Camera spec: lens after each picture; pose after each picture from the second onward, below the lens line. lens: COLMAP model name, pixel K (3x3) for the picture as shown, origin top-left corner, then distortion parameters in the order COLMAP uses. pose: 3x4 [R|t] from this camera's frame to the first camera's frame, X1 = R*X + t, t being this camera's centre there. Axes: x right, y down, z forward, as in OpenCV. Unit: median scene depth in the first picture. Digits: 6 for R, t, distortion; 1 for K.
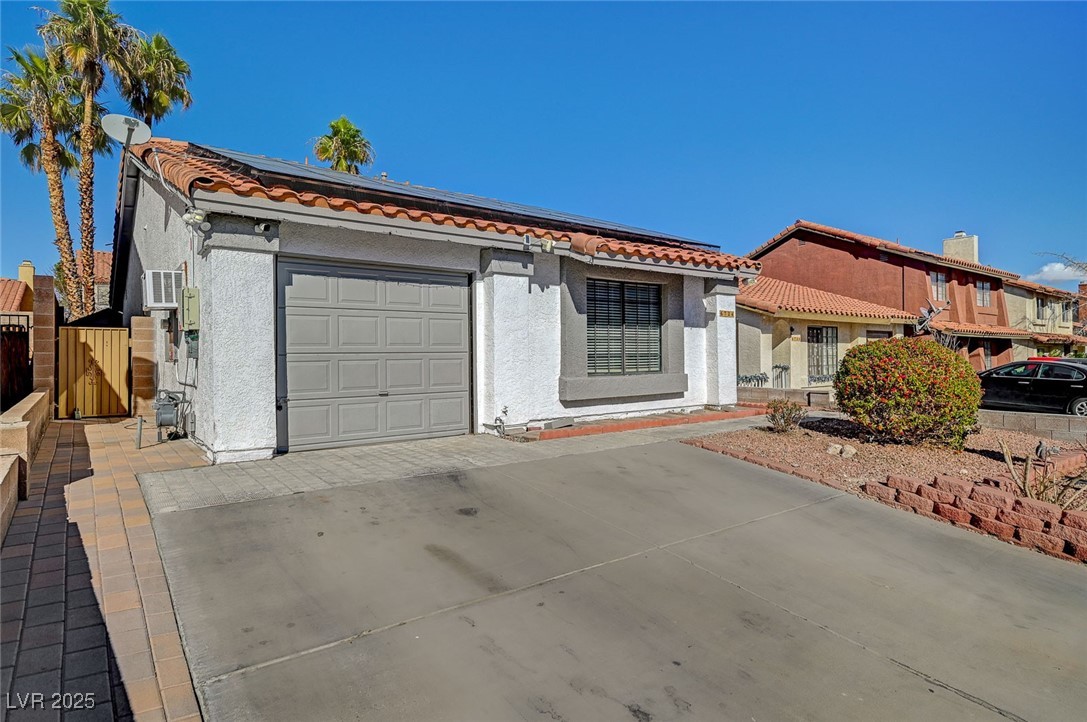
lens RADIAL K [[604.7, 0, 541.8], [0, 604.7, 356.9], [0, 0, 1]] dist [0.013852, 0.000195]
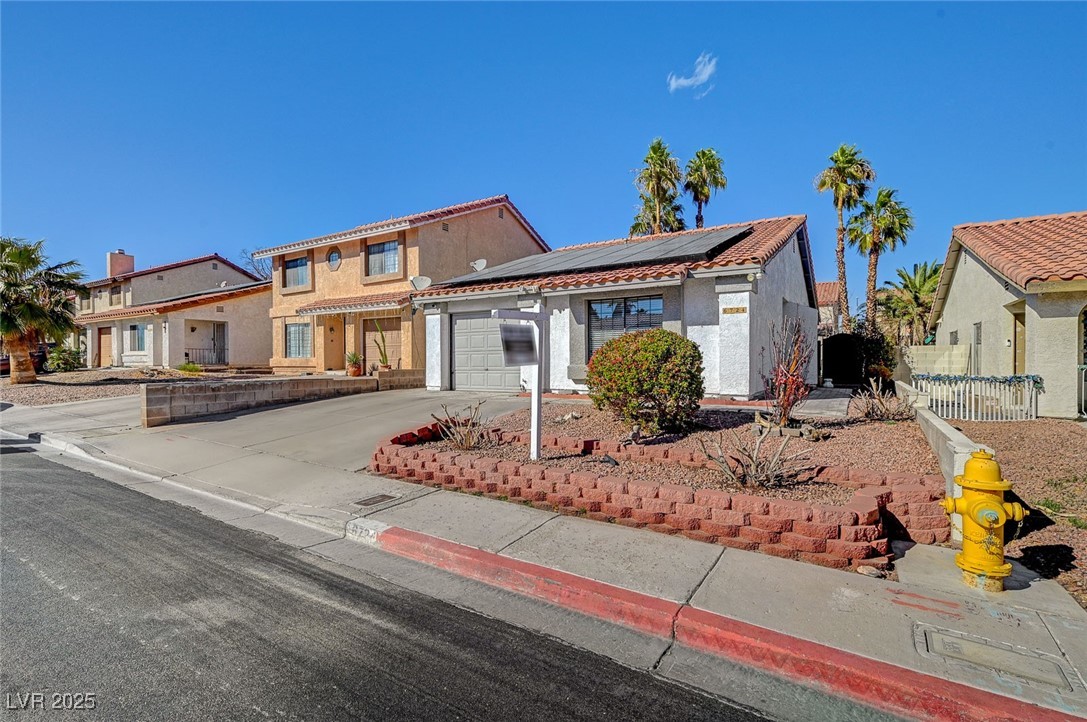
lens RADIAL K [[511.1, 0, 544.5], [0, 511.1, 373.2], [0, 0, 1]] dist [0.003387, 0.000432]
pose [[0.349982, 0.024877, -0.936426, 1.158933], [-0.002880, 0.999671, 0.025481, 0.019984], [0.936752, -0.006221, 0.349939, 0.406933]]
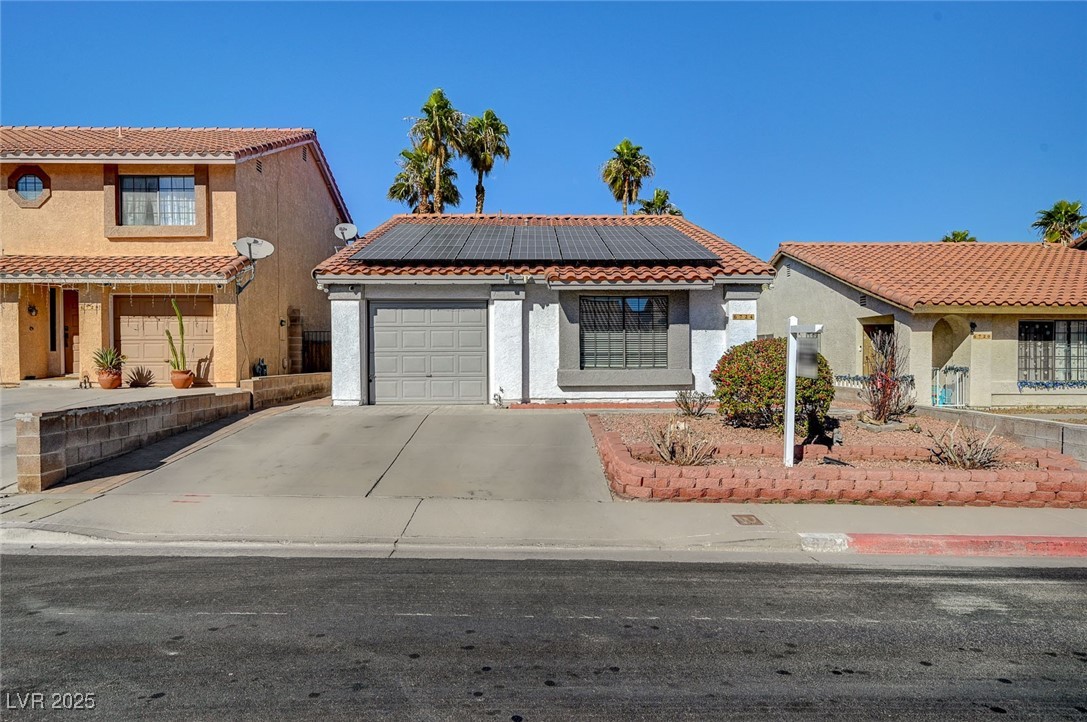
lens RADIAL K [[667.7, 0, 540.7], [0, 667.7, 381.4], [0, 0, 1]] dist [0.004684, 0.001438]
pose [[0.805444, 0.026017, -0.592101, 0.820418], [-0.005285, 0.999312, 0.036721, 0.004680], [0.592649, -0.026448, 0.805027, -0.241202]]
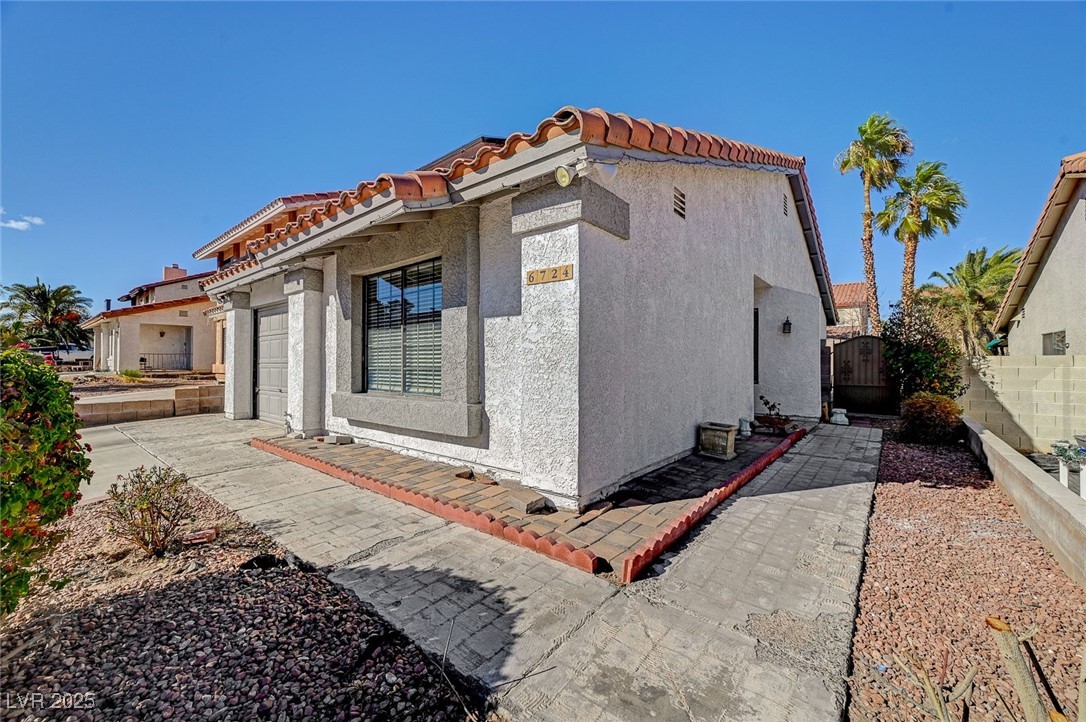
lens RADIAL K [[420.4, 0, 546.7], [0, 420.4, 361.3], [0, 0, 1]] dist [0.020682, 0.000132]
pose [[0.226238, 0.004826, -0.974060, 0.659630], [-0.007098, 0.999969, 0.003305, -0.013461], [0.974046, 0.006166, 0.226265, 1.038009]]
